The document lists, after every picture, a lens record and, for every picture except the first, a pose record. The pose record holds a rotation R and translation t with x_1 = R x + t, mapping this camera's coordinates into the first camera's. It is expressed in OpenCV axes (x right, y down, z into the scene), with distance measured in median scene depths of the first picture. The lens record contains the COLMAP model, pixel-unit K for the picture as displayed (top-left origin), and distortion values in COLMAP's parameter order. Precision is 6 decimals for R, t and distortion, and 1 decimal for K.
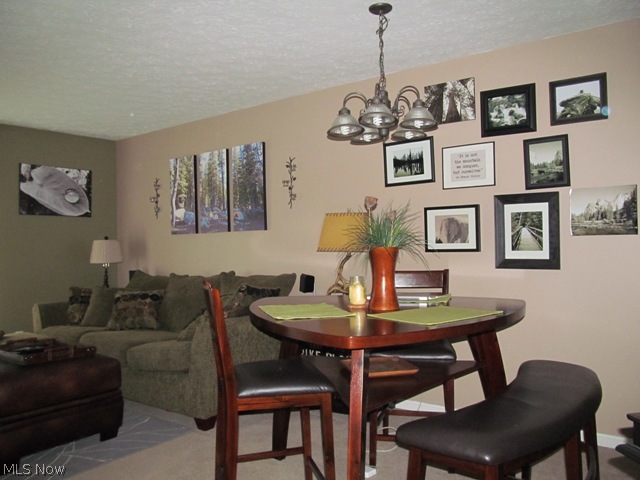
lens RADIAL K [[558.5, 0, 320.0], [0, 558.5, 240.0], [0, 0, 1]] dist [-0.006232, 0.005401]
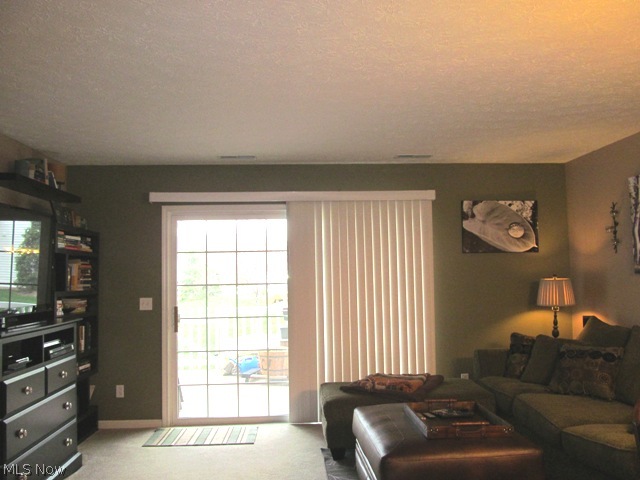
lens RADIAL K [[558.5, 0, 320.0], [0, 558.5, 240.0], [0, 0, 1]] dist [-0.006232, 0.005401]
pose [[0.679355, -0.042806, -0.732560, 0.006683], [0.014524, 0.998886, -0.044900, -0.028207], [0.733666, 0.019864, 0.679220, 0.151586]]
